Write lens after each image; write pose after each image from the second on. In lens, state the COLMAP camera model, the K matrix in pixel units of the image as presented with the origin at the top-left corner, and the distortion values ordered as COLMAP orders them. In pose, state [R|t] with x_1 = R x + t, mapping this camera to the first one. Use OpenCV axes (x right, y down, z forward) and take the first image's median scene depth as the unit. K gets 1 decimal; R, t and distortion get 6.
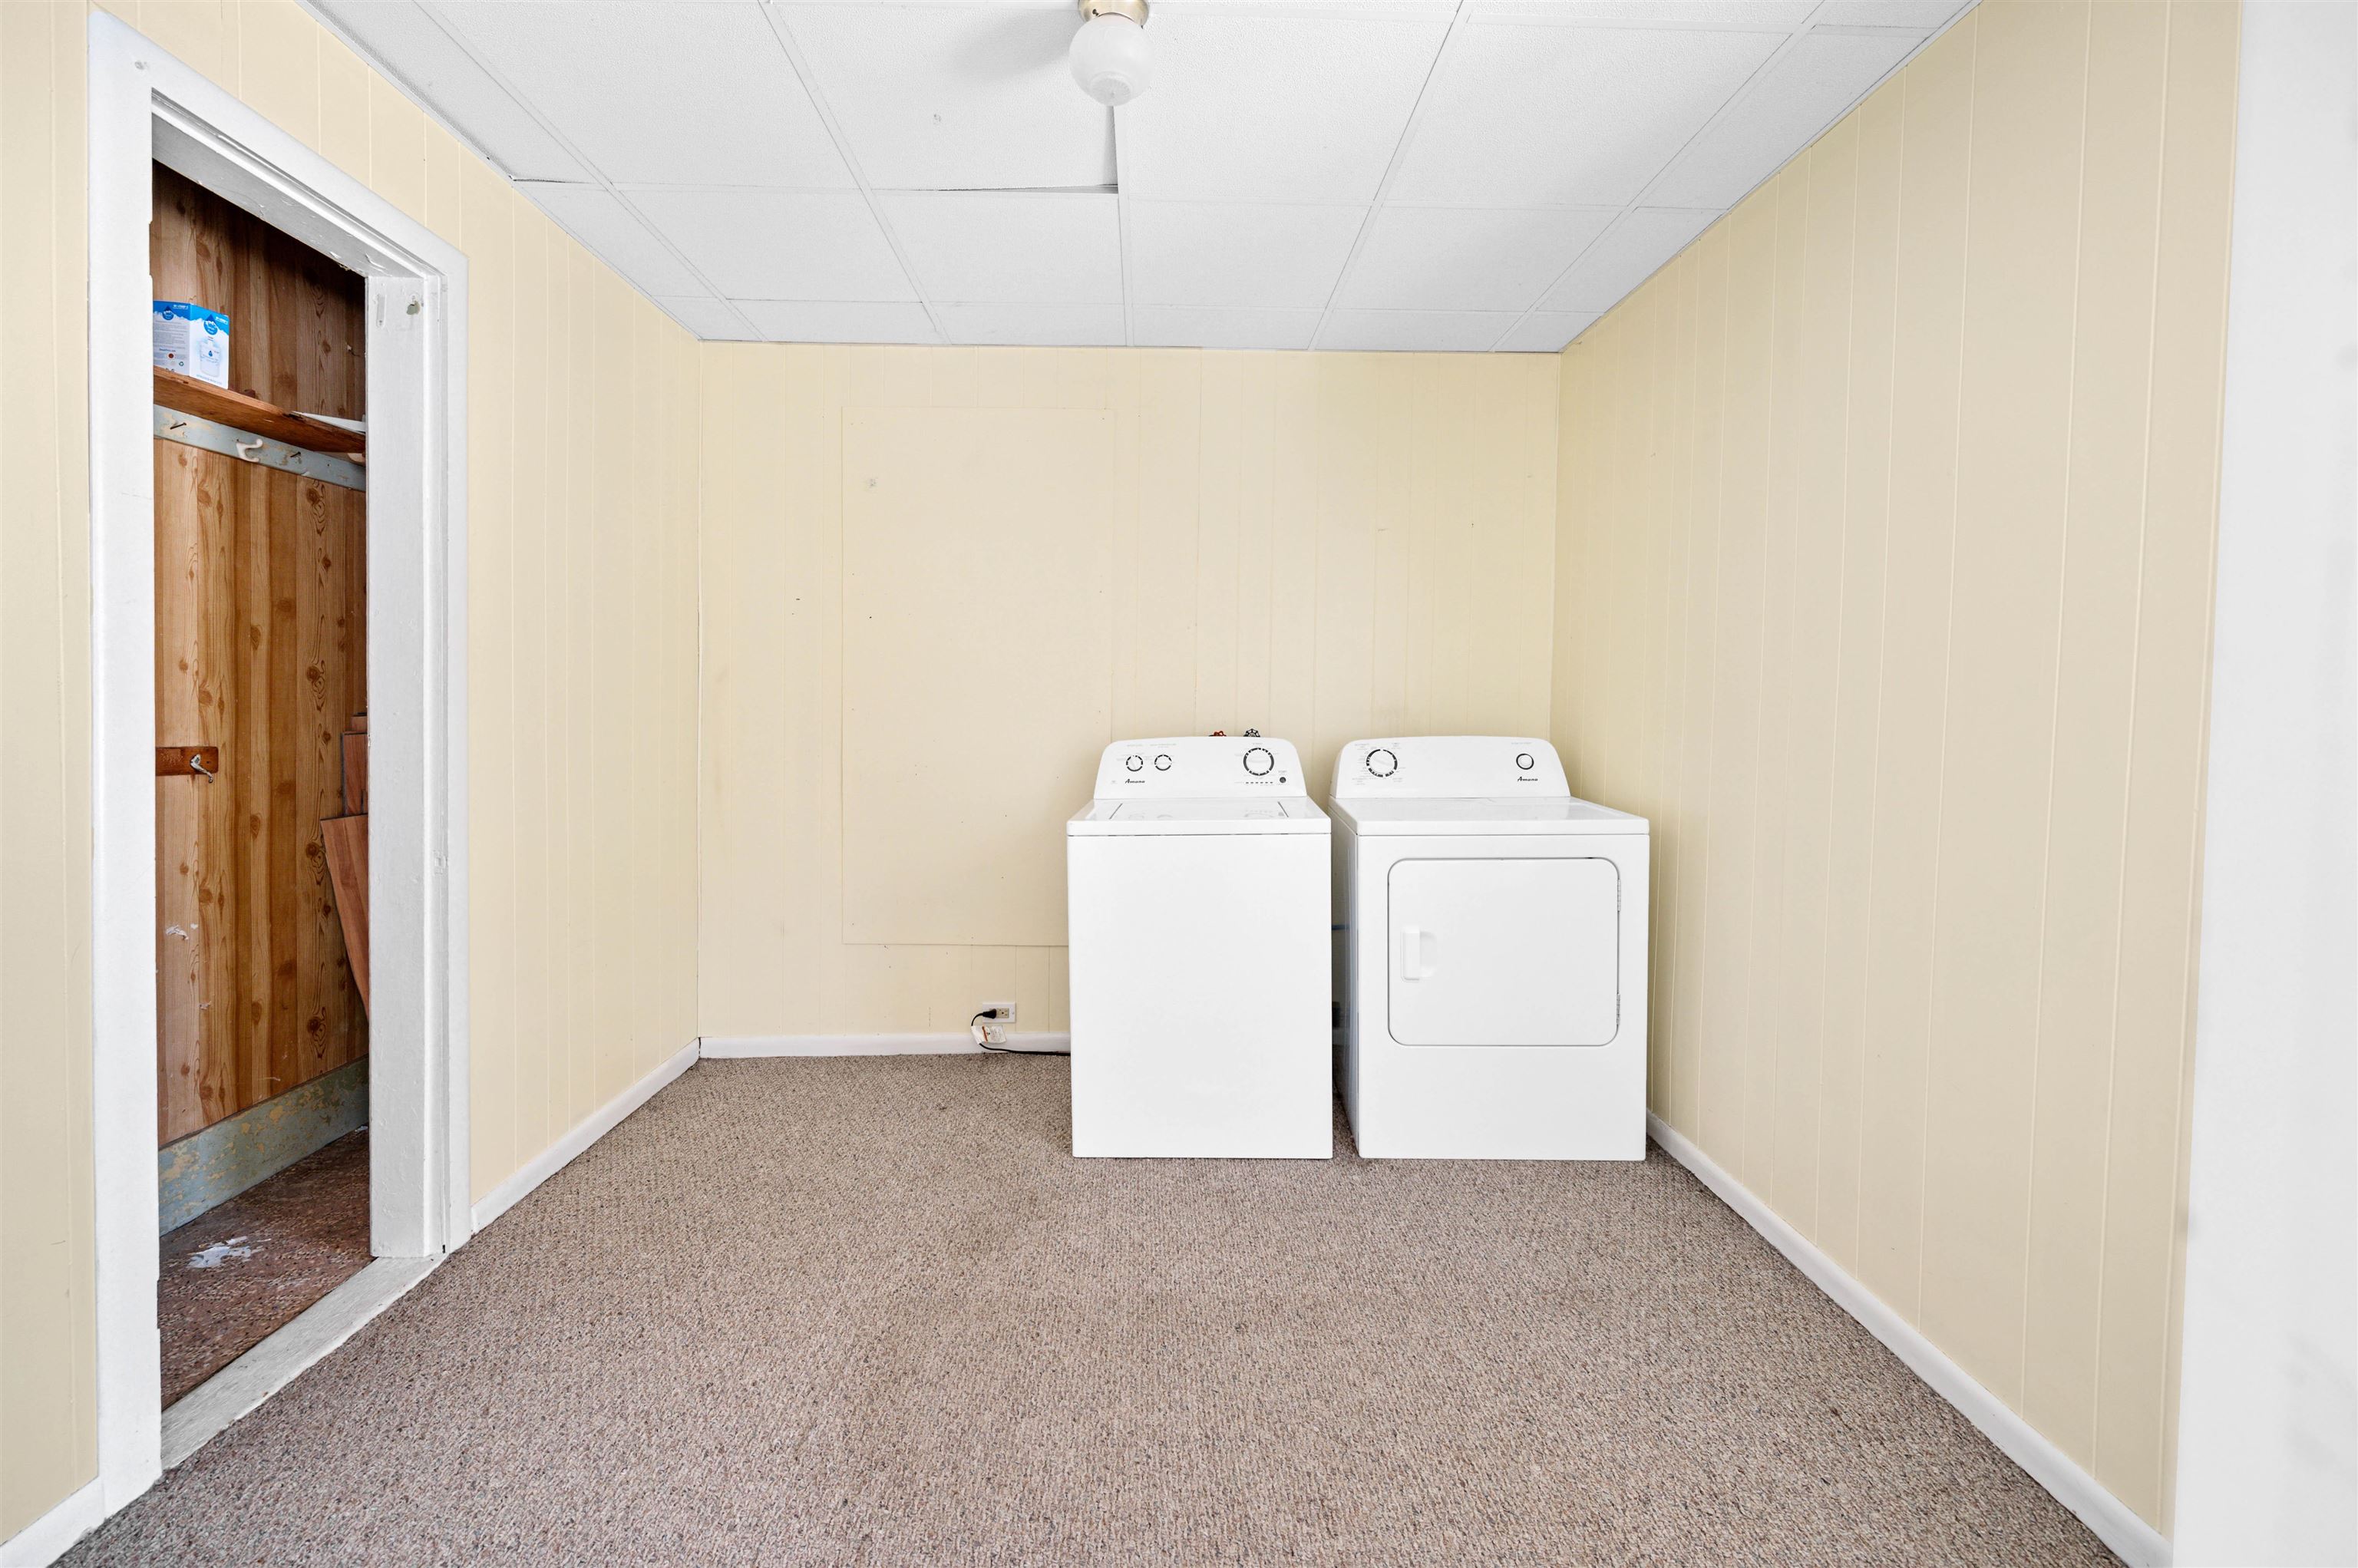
lens RADIAL K [[976.0, 0, 1180.7], [0, 976.0, 735.2], [0, 0, 1]] dist [-0.001026, -0.000167]
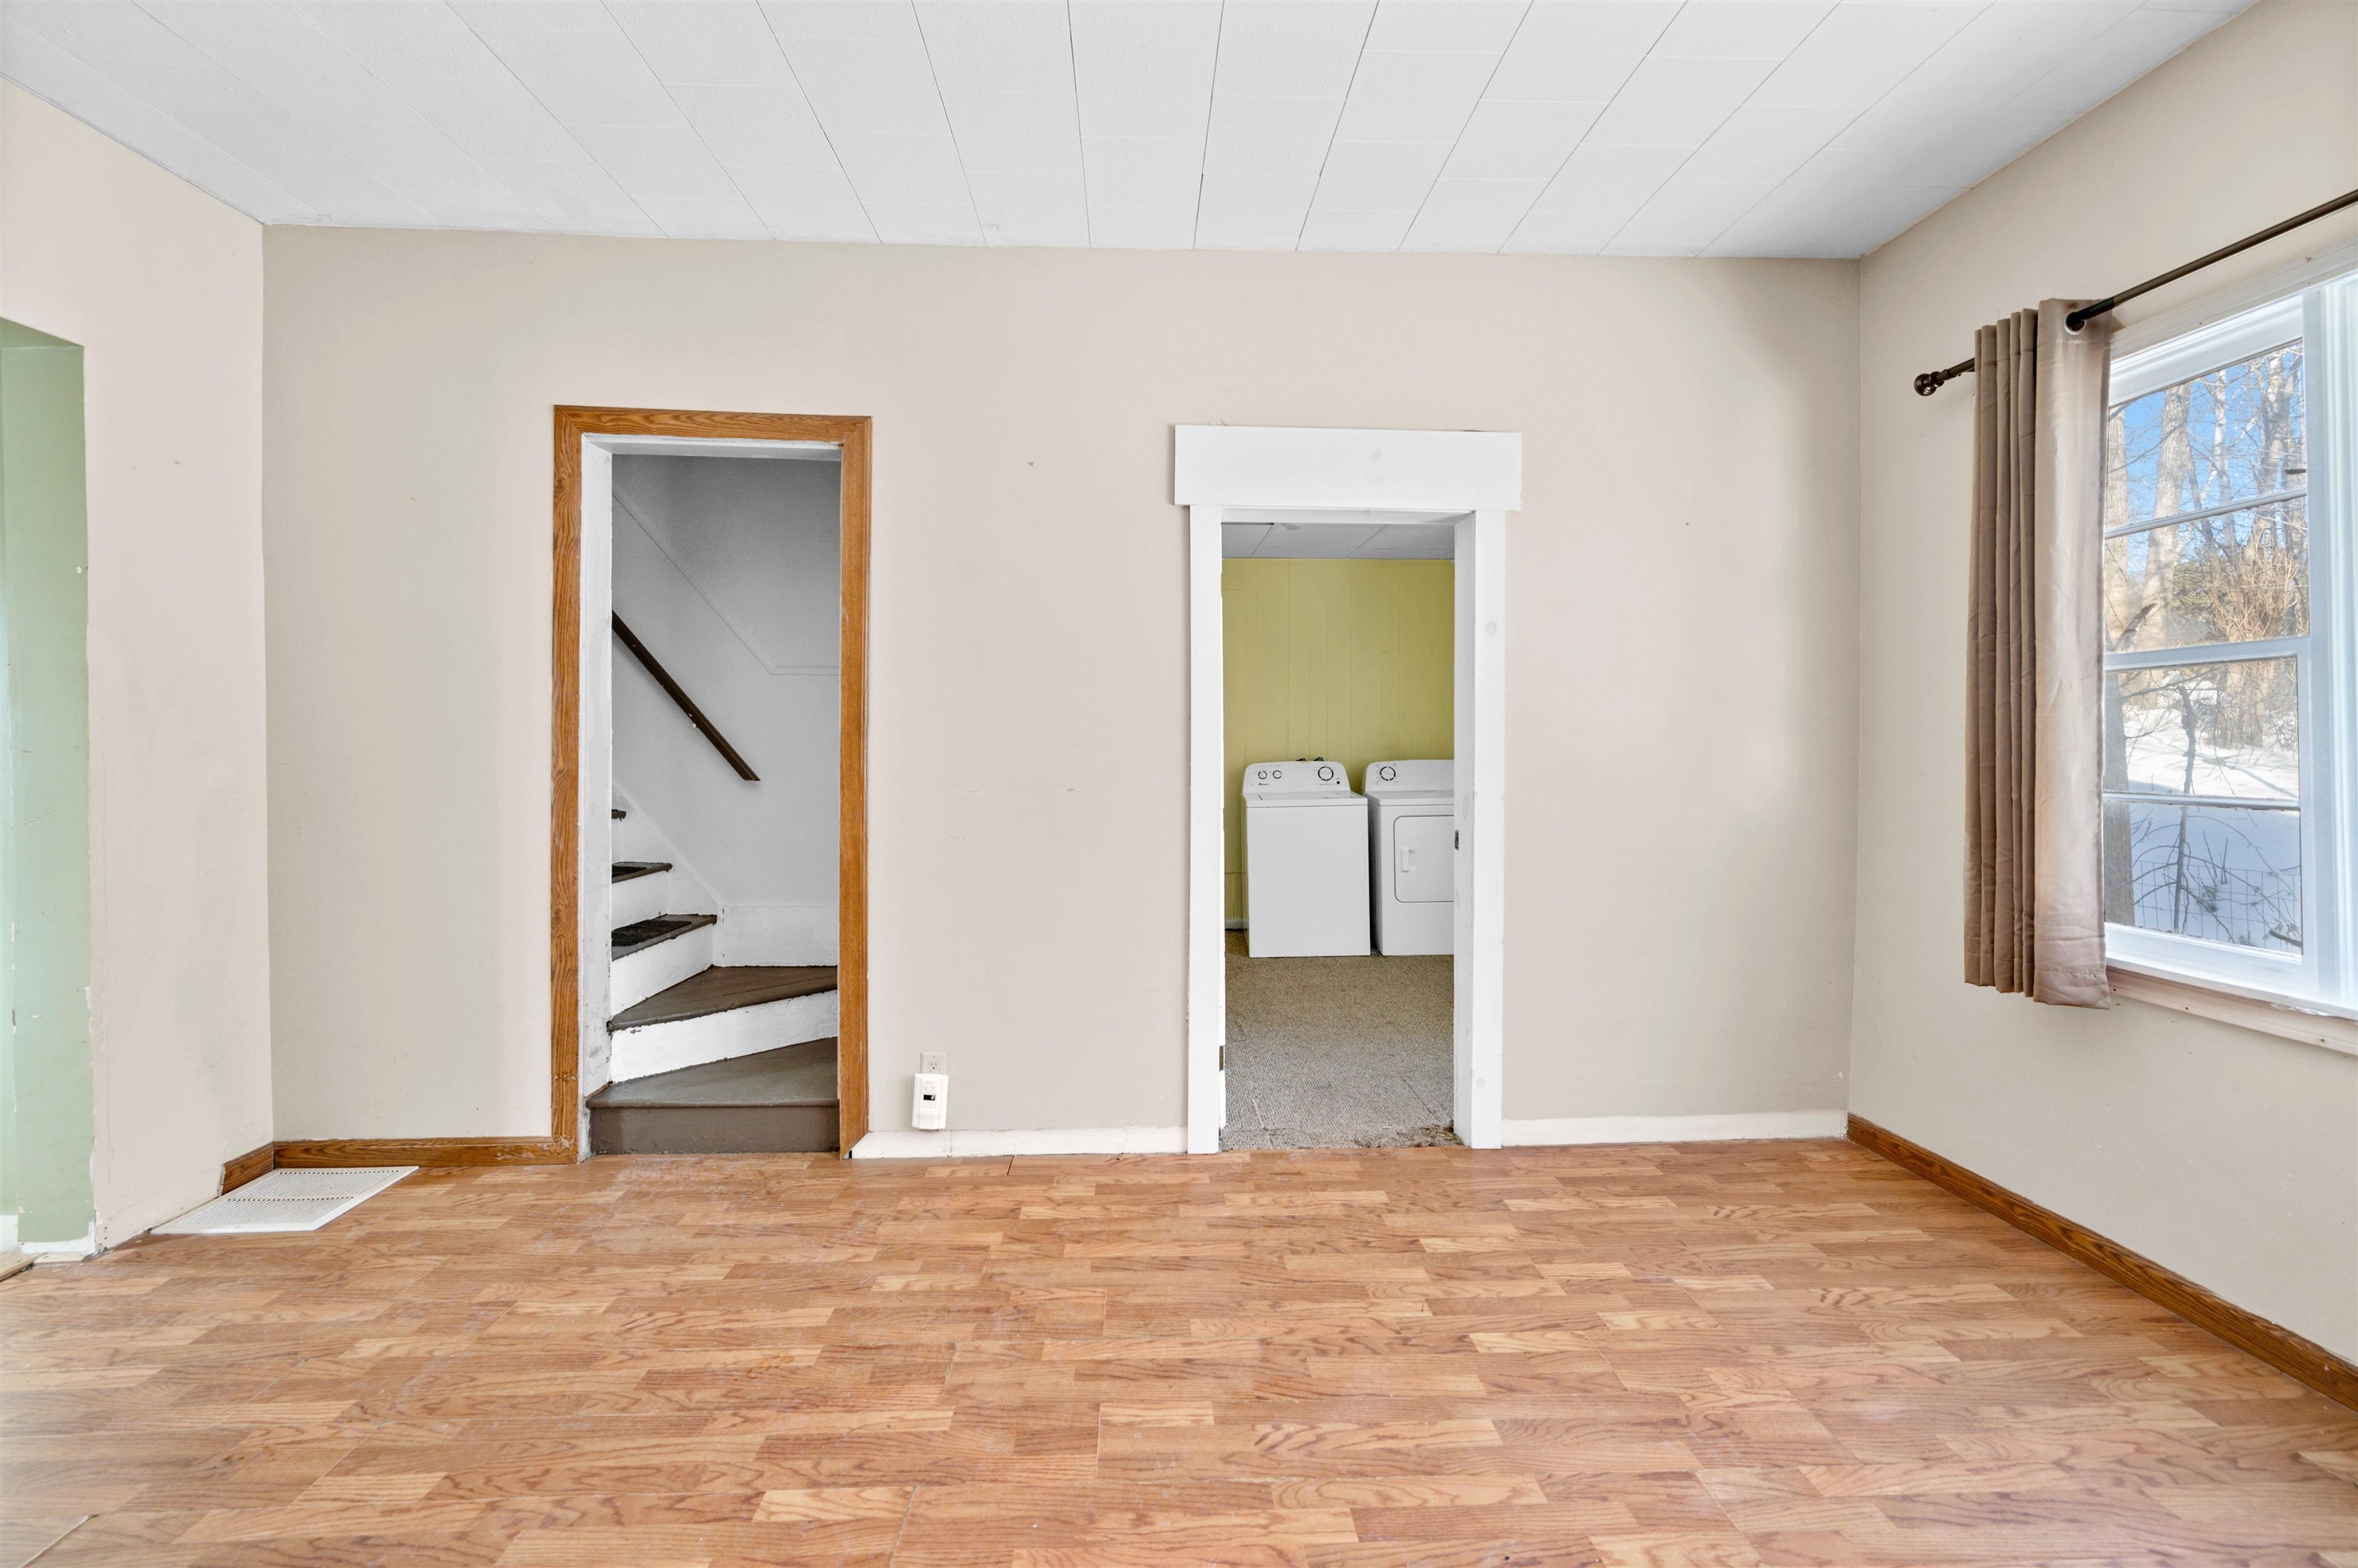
lens RADIAL K [[942.4, 0, 1178.7], [0, 942.4, 739.3], [0, 0, 1]] dist [-0.001827, -0.000187]
pose [[0.999826, -0.009303, 0.016179, -0.249583], [0.009612, 0.999772, -0.019078, -0.008950], [-0.015998, 0.019230, 0.999687, -0.911821]]
